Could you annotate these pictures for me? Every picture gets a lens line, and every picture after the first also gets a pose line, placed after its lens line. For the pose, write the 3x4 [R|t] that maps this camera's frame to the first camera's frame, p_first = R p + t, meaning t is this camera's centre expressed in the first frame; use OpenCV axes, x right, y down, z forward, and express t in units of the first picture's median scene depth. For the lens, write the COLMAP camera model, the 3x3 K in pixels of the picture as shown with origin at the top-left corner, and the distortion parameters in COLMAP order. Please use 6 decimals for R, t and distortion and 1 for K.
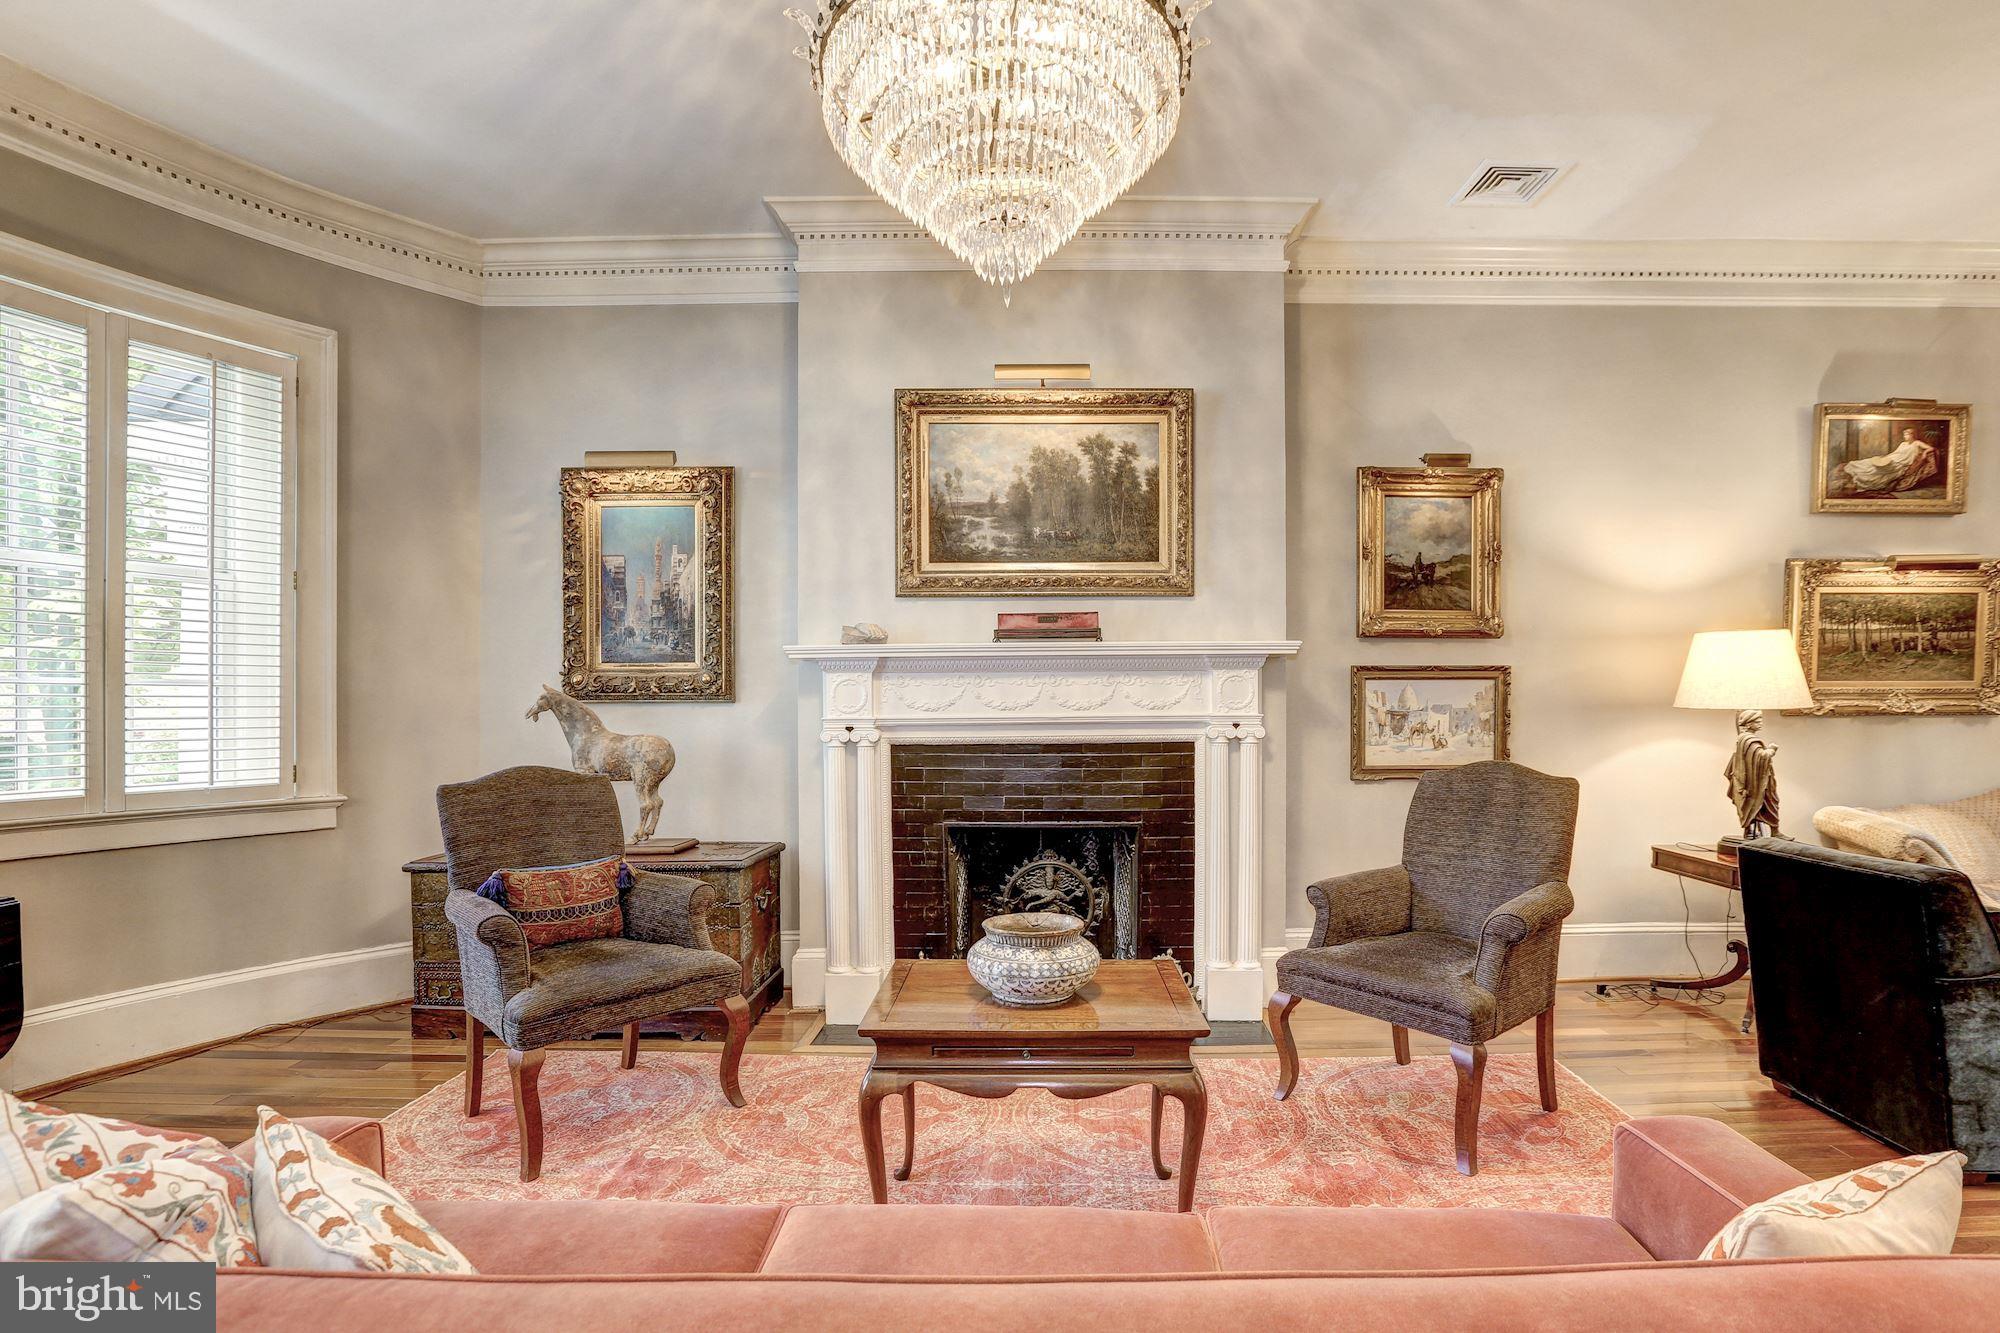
lens RADIAL K [[935.5, 0, 959.6], [0, 935.5, 699.7], [0, 0, 1]] dist [-0.020154, 0.000451]
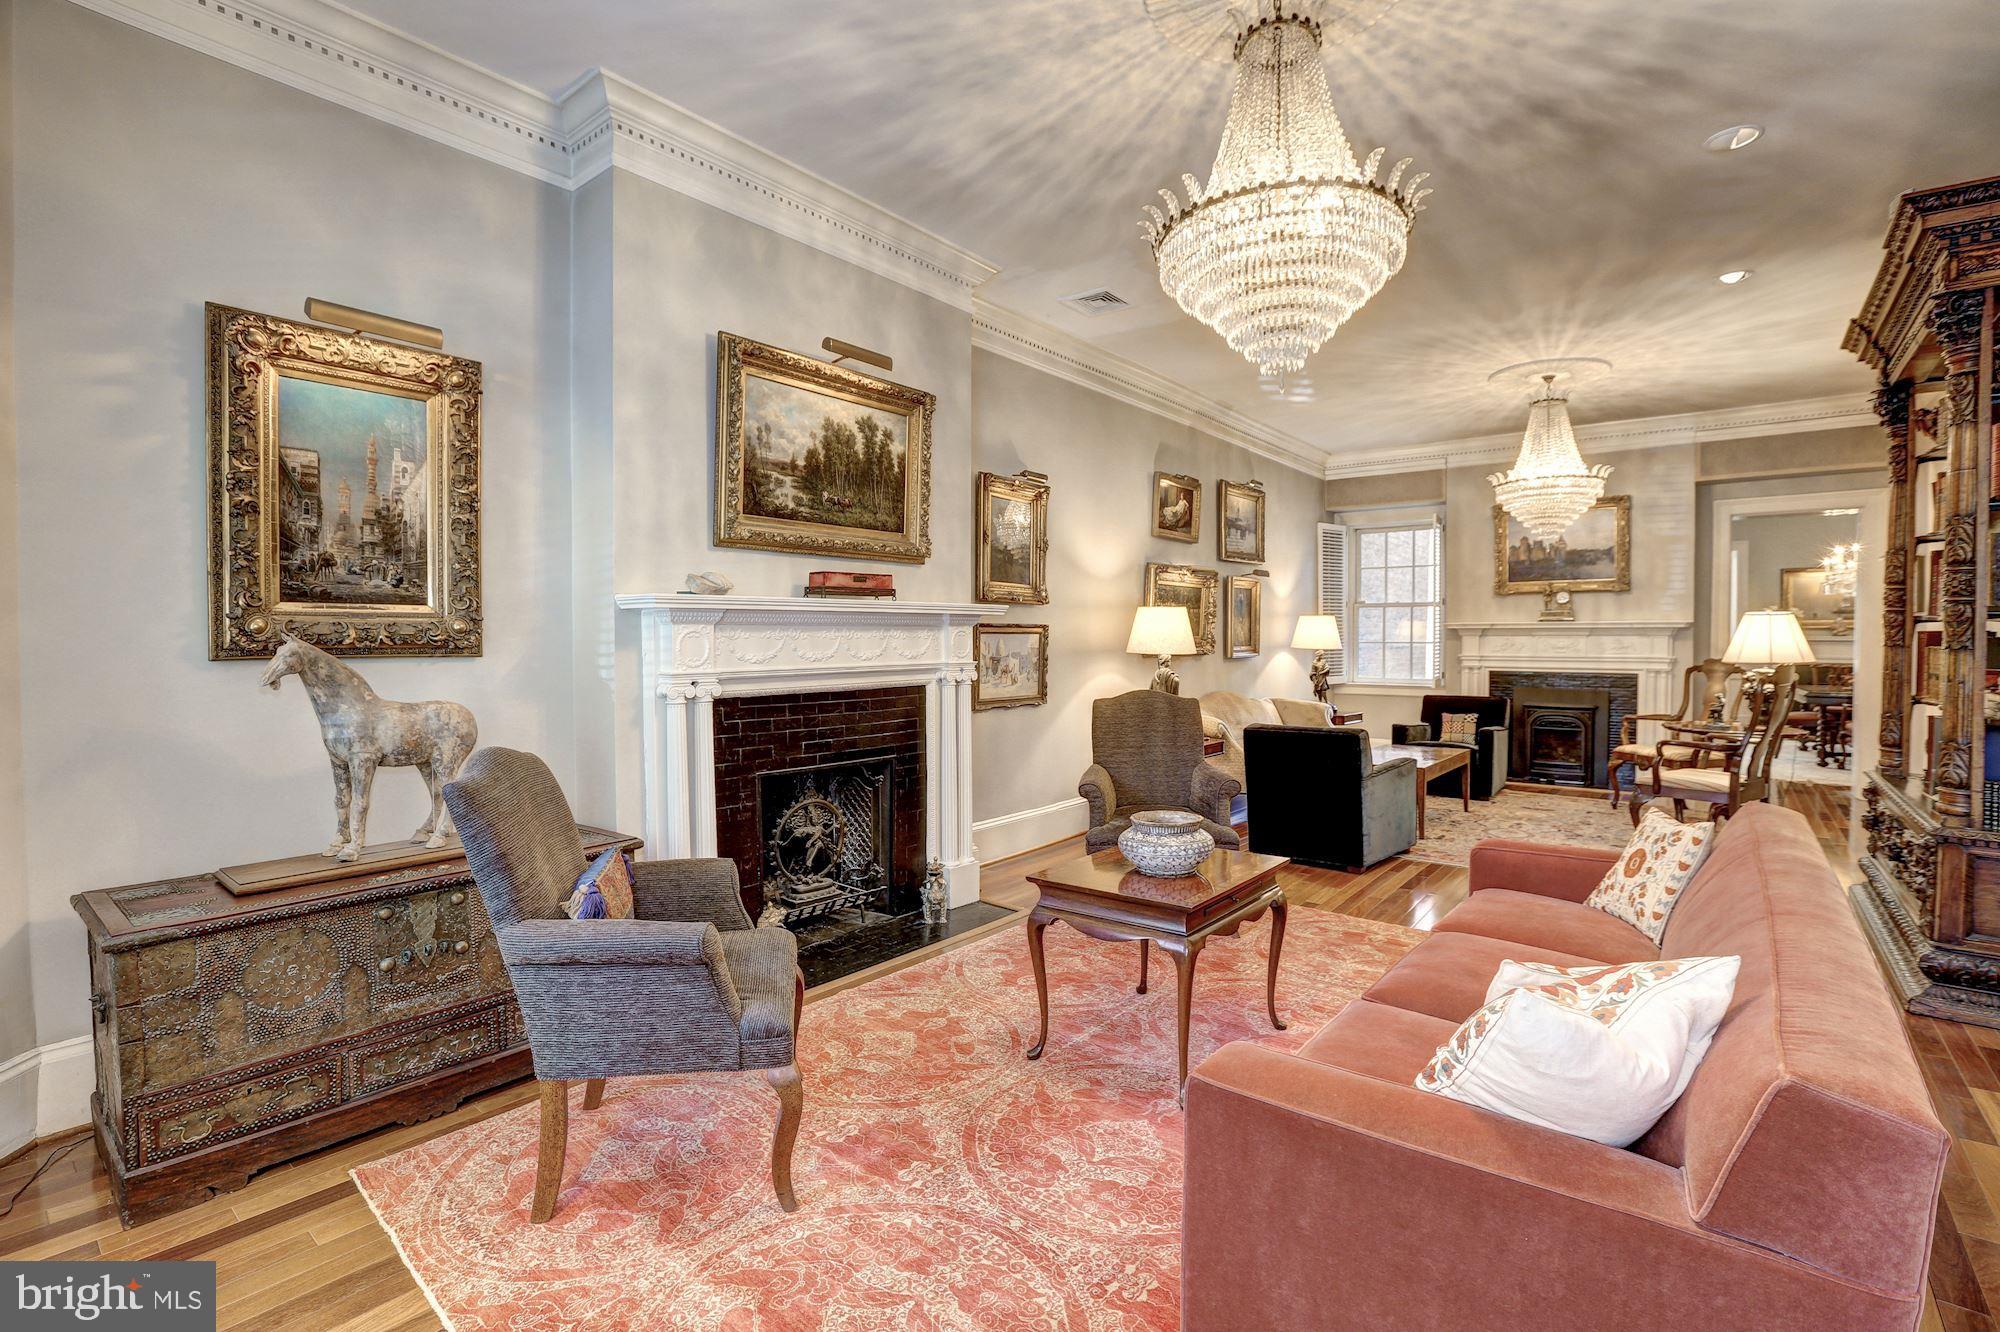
lens RADIAL K [[927.9, 0, 956.3], [0, 927.9, 653.0], [0, 0, 1]] dist [-0.000277, 0.000340]
pose [[0.648303, -0.008936, 0.761330, -0.637288], [-0.001404, 0.999915, 0.012932, -0.012218], [-0.761381, -0.009453, 0.648236, 0.186513]]
